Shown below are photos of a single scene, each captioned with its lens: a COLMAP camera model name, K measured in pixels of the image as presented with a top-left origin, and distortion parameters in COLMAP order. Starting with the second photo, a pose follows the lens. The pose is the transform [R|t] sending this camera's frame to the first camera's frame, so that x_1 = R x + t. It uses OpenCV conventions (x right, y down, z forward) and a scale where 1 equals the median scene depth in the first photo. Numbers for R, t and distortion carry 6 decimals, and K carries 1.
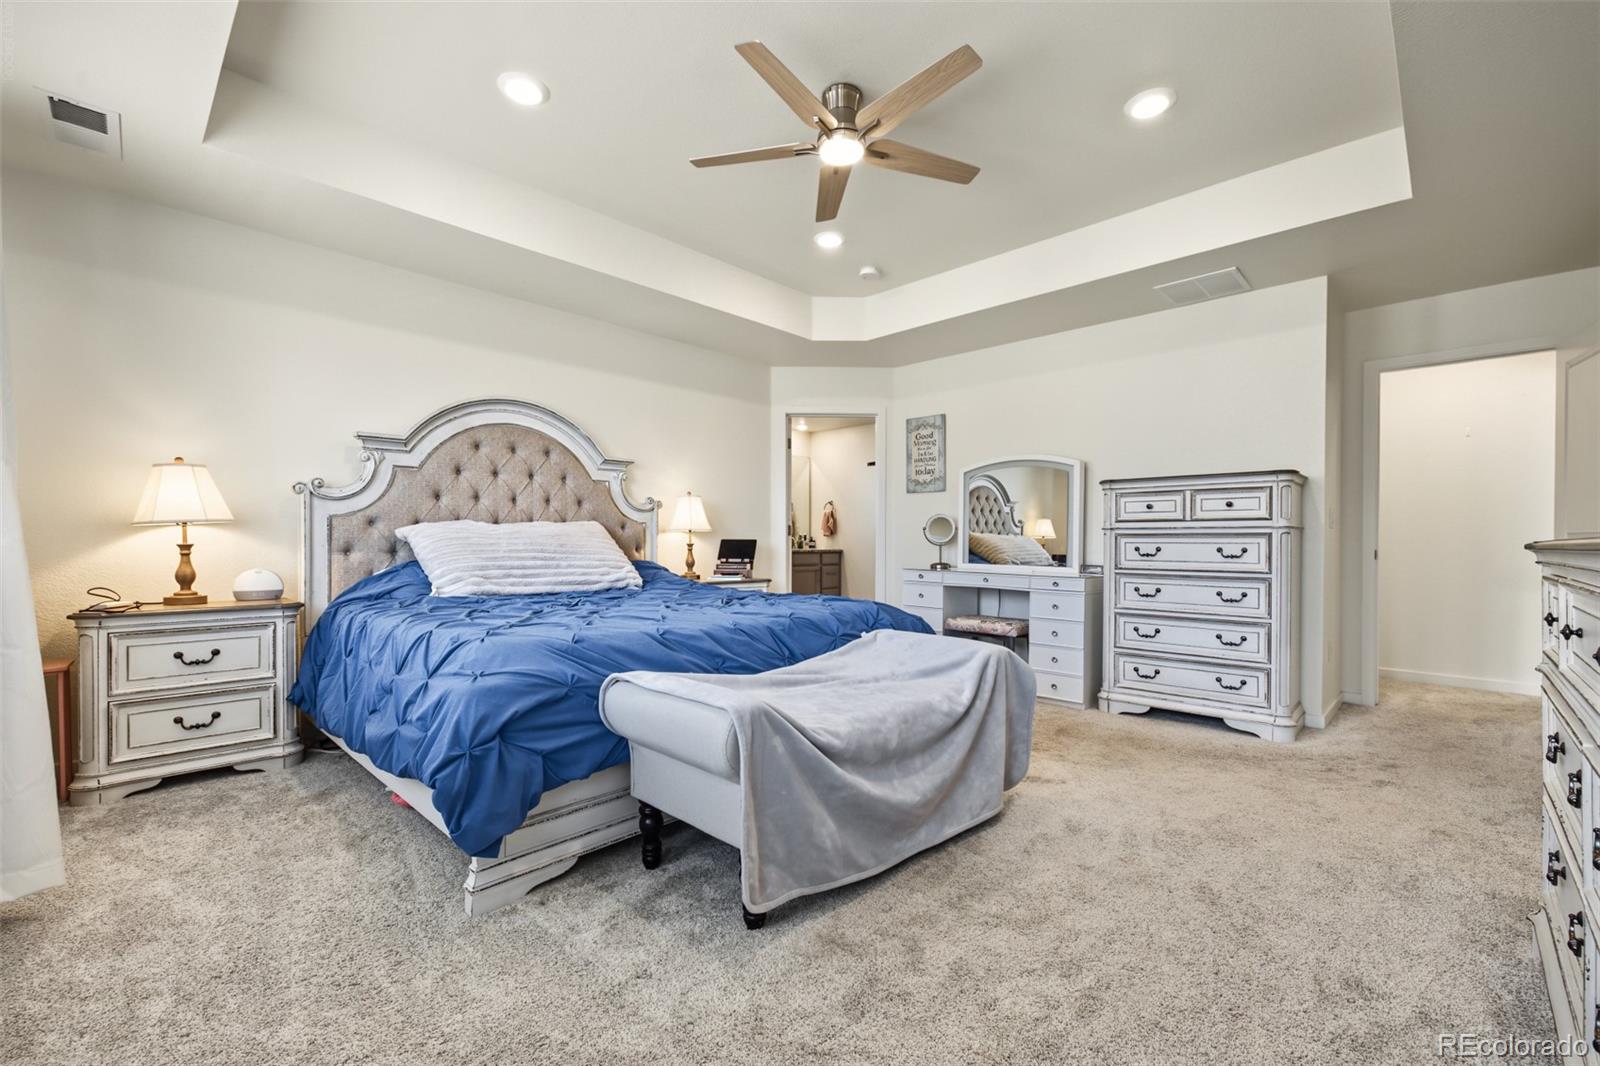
lens RADIAL K [[674.9, 0, 784.3], [0, 674.9, 557.0], [0, 0, 1]] dist [0.008480, -0.001591]
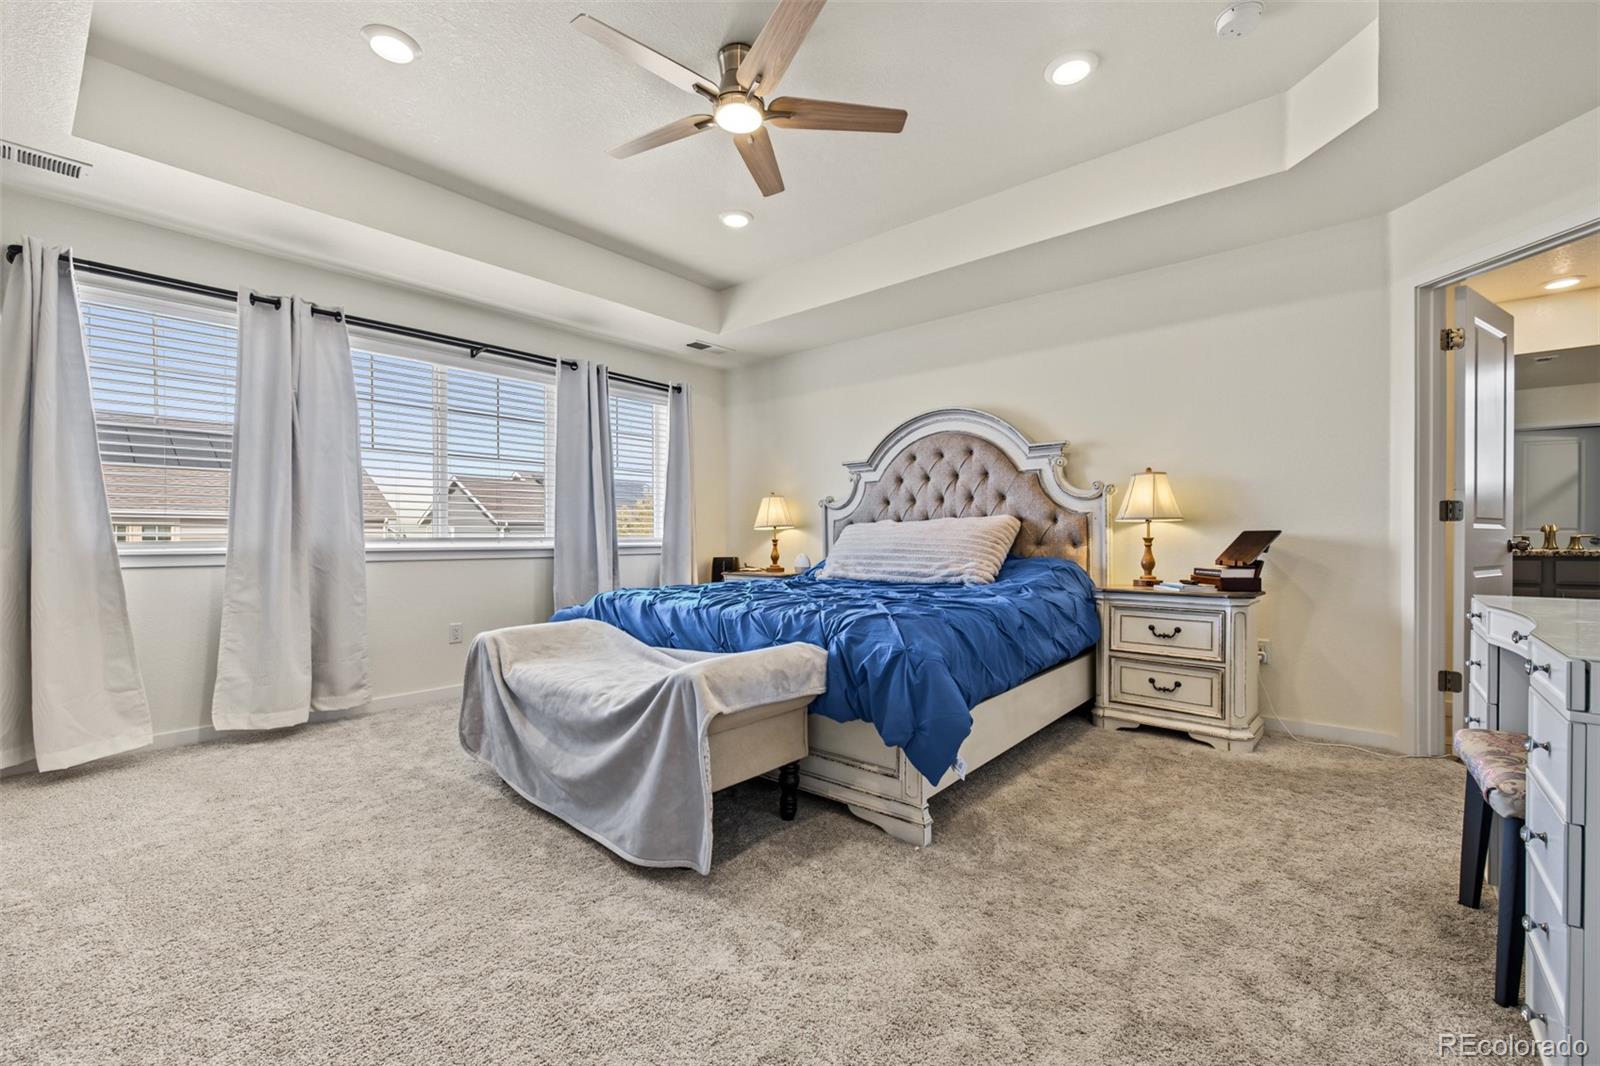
lens RADIAL K [[674.9, 0, 805.7], [0, 674.9, 534.8], [0, 0, 1]] dist [0.008480, -0.001591]
pose [[0.092461, -0.004993, -0.995704, 0.665770], [-0.016166, 0.999848, -0.006515, -0.013813], [0.995585, 0.016699, 0.092366, 0.641573]]
